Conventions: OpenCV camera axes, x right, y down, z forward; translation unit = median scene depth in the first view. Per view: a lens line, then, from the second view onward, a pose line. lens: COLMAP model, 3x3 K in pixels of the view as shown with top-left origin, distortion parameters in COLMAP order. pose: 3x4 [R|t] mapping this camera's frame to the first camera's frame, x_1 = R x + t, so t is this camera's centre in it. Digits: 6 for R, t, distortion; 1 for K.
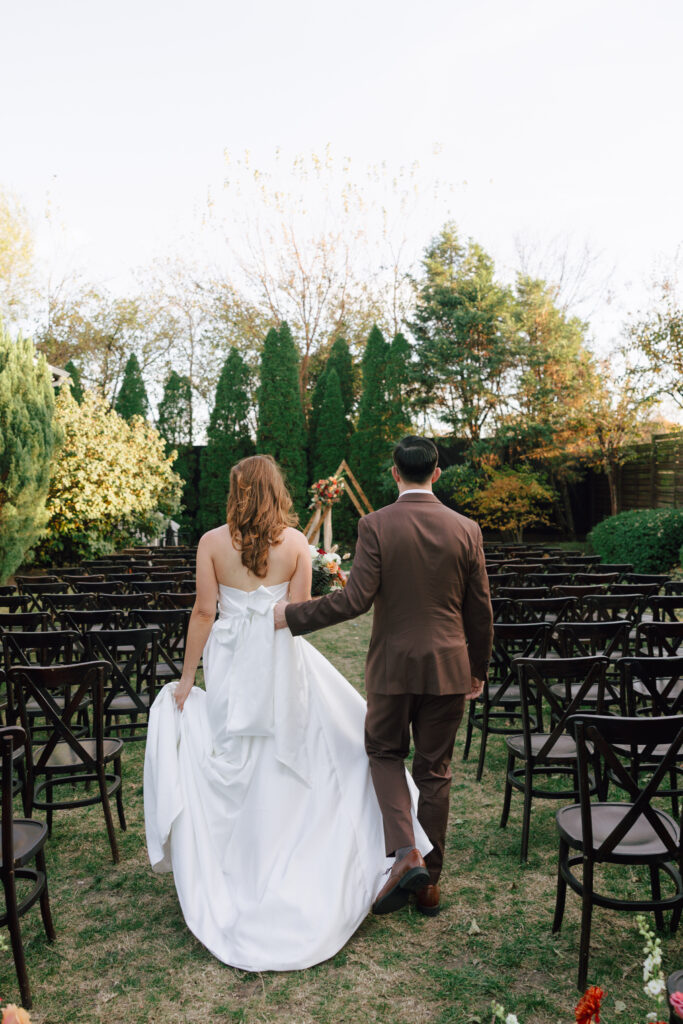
lens RADIAL K [[818.1, 0, 341.5], [0, 818.1, 512.0], [0, 0, 1]] dist [-0.077123, 0.002359]
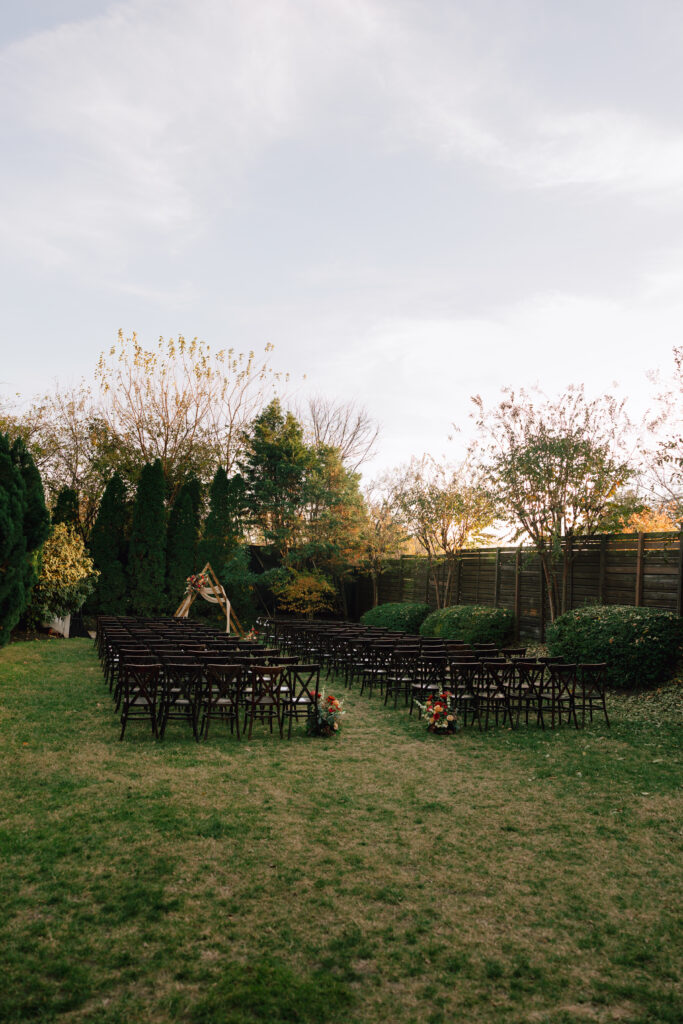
lens RADIAL K [[818.1, 0, 341.5], [0, 818.1, 512.0], [0, 0, 1]] dist [-0.077123, 0.002359]
pose [[0.943700, 0.069387, 0.323443, -0.229668], [-0.037499, 0.993891, -0.103803, -0.008626], [-0.328670, 0.085830, 0.940537, -0.435021]]
